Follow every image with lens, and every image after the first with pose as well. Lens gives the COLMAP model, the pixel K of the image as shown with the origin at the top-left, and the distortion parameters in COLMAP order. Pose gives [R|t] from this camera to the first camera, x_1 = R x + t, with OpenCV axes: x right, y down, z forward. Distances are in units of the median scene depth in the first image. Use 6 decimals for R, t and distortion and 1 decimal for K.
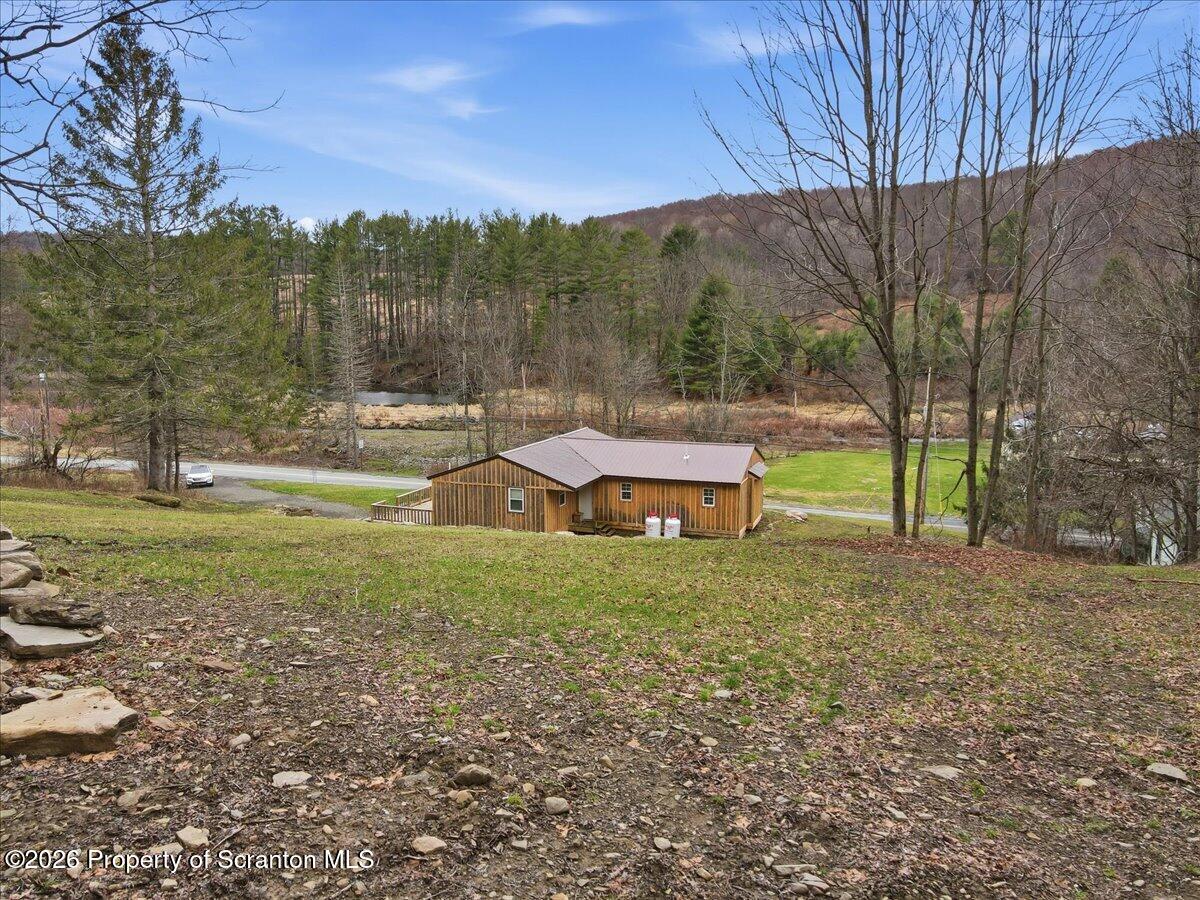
lens RADIAL K [[872.6, 0, 590.4], [0, 872.6, 445.7], [0, 0, 1]] dist [0.015195, -0.002785]
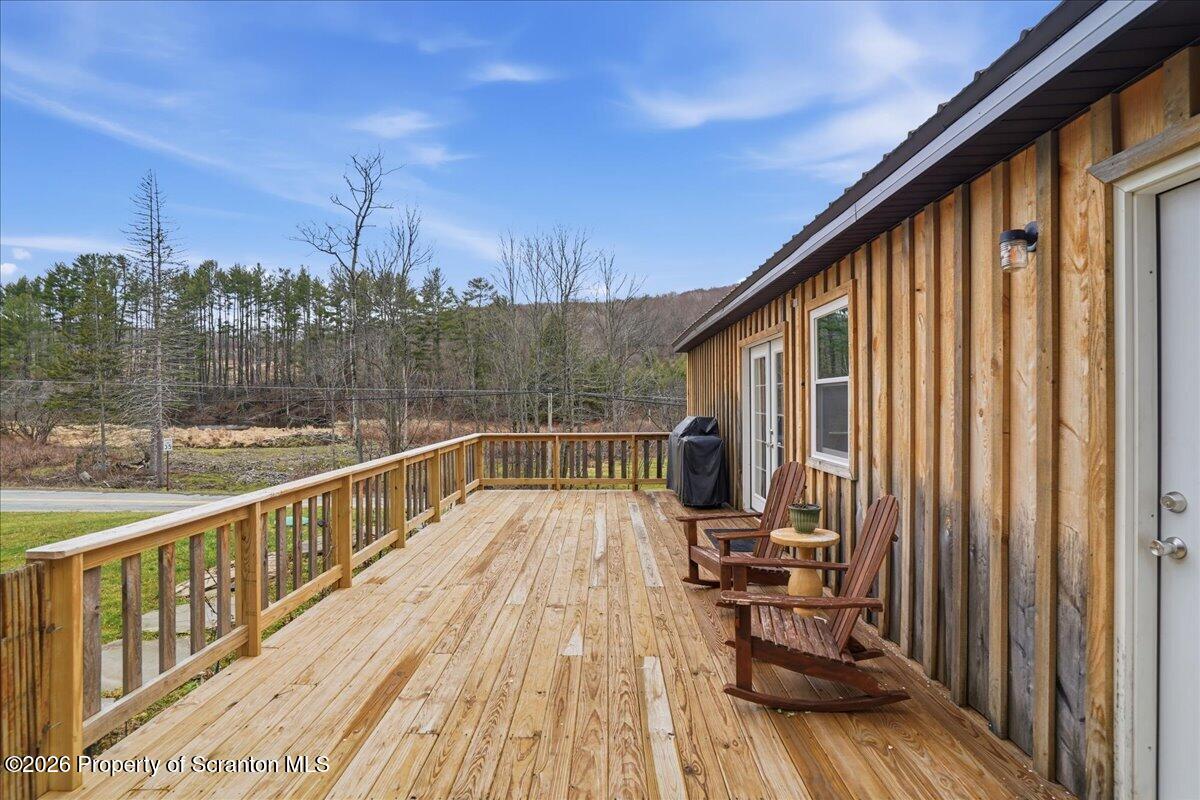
lens RADIAL K [[587.6, 0, 600.0], [0, 587.6, 400.0], [0, 0, 1]] dist [-0.070411, 0.033312]
pose [[0.944644, -0.000627, 0.328097, -0.116791], [0.044437, 0.991028, -0.126047, 0.032533], [-0.325074, 0.133649, 0.936197, 0.563889]]
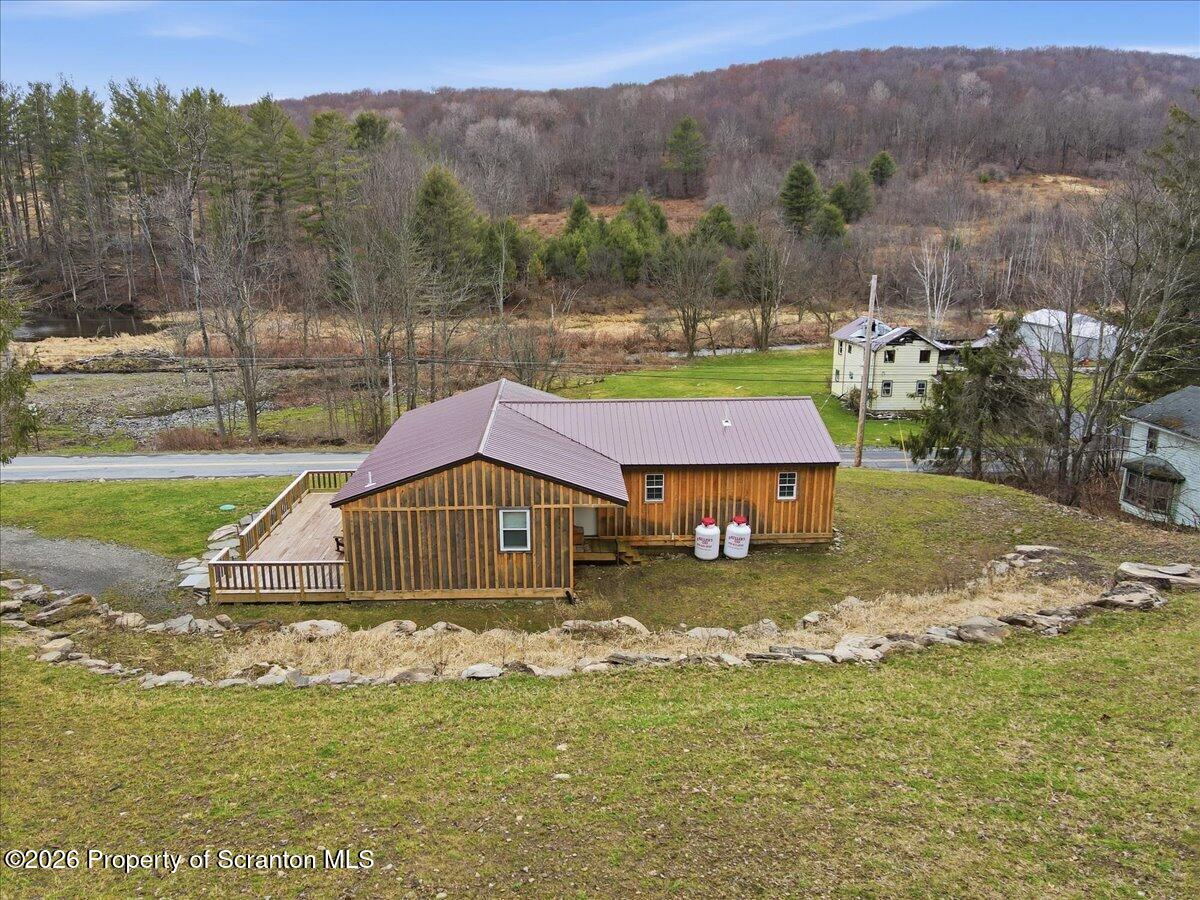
lens RADIAL K [[872.6, 0, 590.4], [0, 872.6, 445.7], [0, 0, 1]] dist [0.015195, -0.002785]
pose [[0.925332, -0.091122, 0.368045, -0.128560], [0.053407, 0.992338, 0.111411, -0.027630], [-0.375378, -0.083436, 0.923109, 0.248020]]
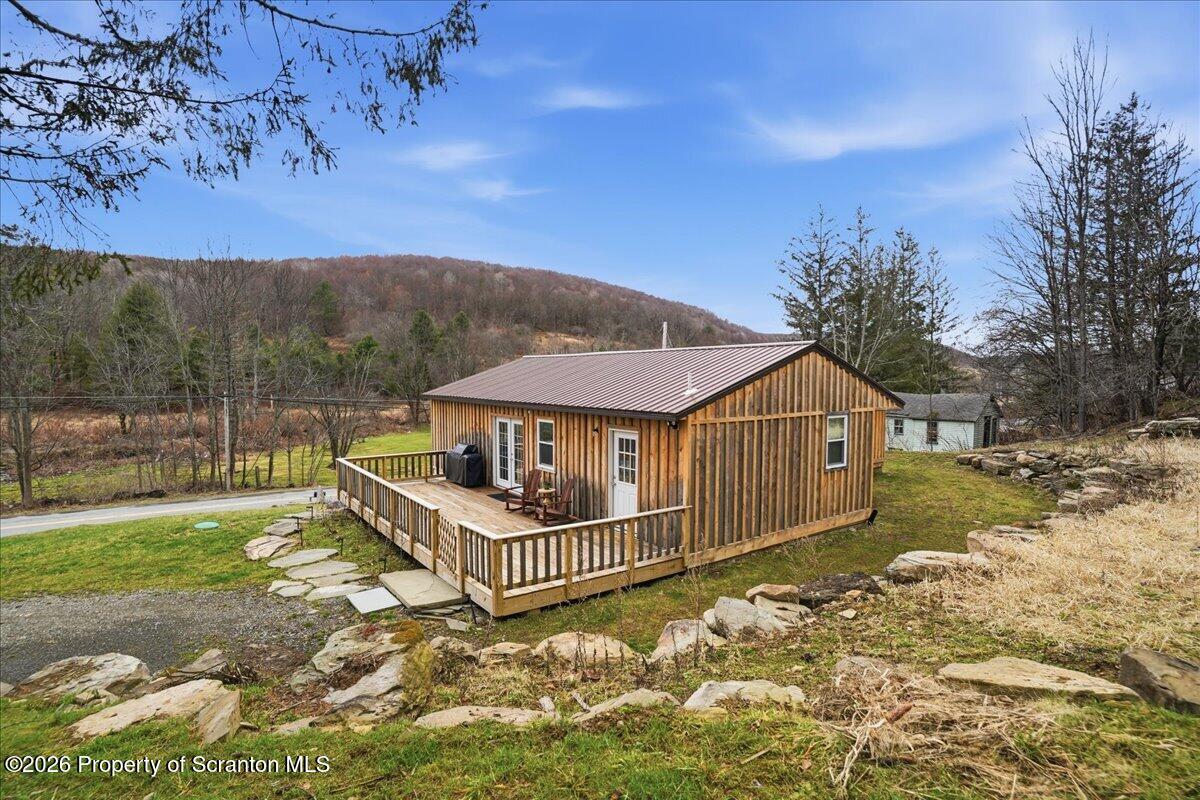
lens RADIAL K [[588.6, 0, 597.7], [0, 588.6, 398.2], [0, 0, 1]] dist [-0.075758, 0.034800]
pose [[0.559970, -0.032153, 0.827889, -0.216672], [0.109129, 0.993403, -0.035231, 0.019349], [-0.821295, 0.110075, 0.559784, 0.493544]]
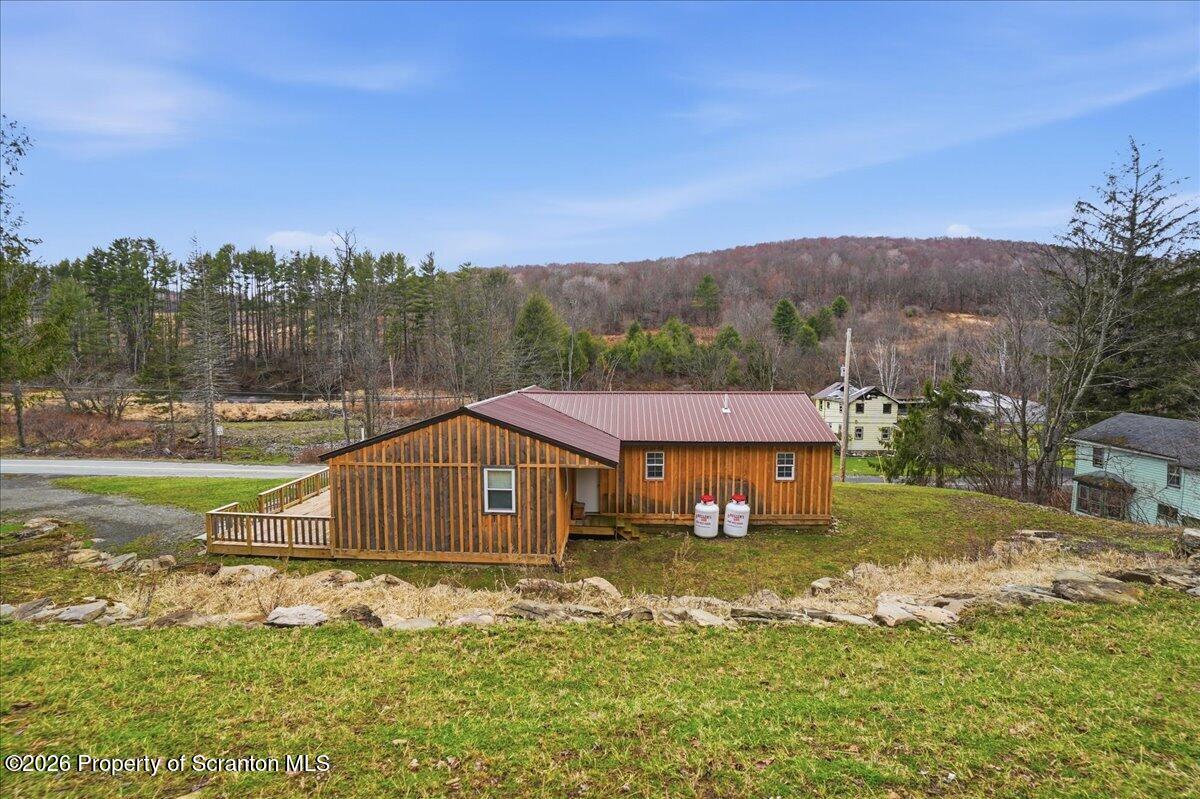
lens RADIAL K [[588.6, 0, 597.7], [0, 588.6, 397.7], [0, 0, 1]] dist [-0.075758, 0.034800]
pose [[0.953262, -0.019042, 0.301546, -0.072023], [0.038716, 0.997483, -0.059402, 0.015221], [-0.299656, 0.068300, 0.951599, 0.335408]]
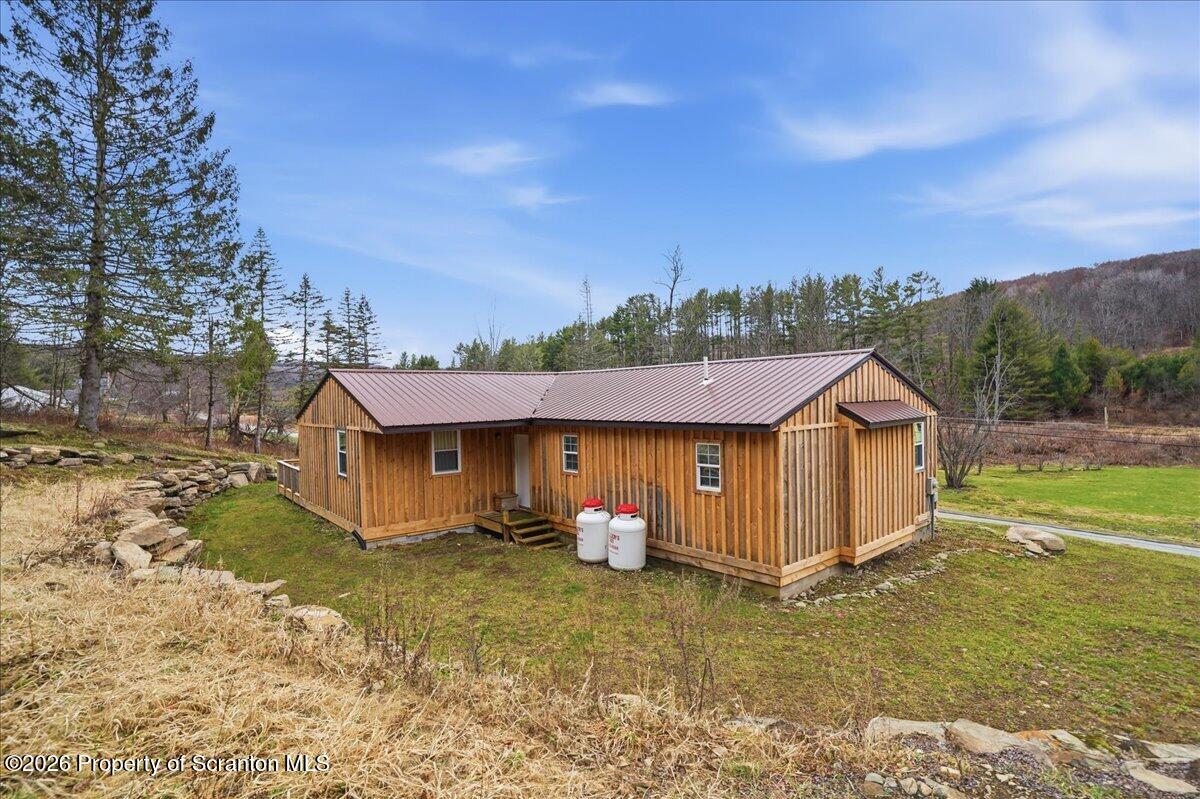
lens RADIAL K [[588.6, 0, 597.7], [0, 588.6, 397.7], [0, 0, 1]] dist [-0.075758, 0.034800]
pose [[0.868231, -0.015675, -0.495912, 0.120435], [-0.046444, 0.992545, -0.112686, 0.032602], [0.493981, 0.120869, 0.861031, 0.407152]]
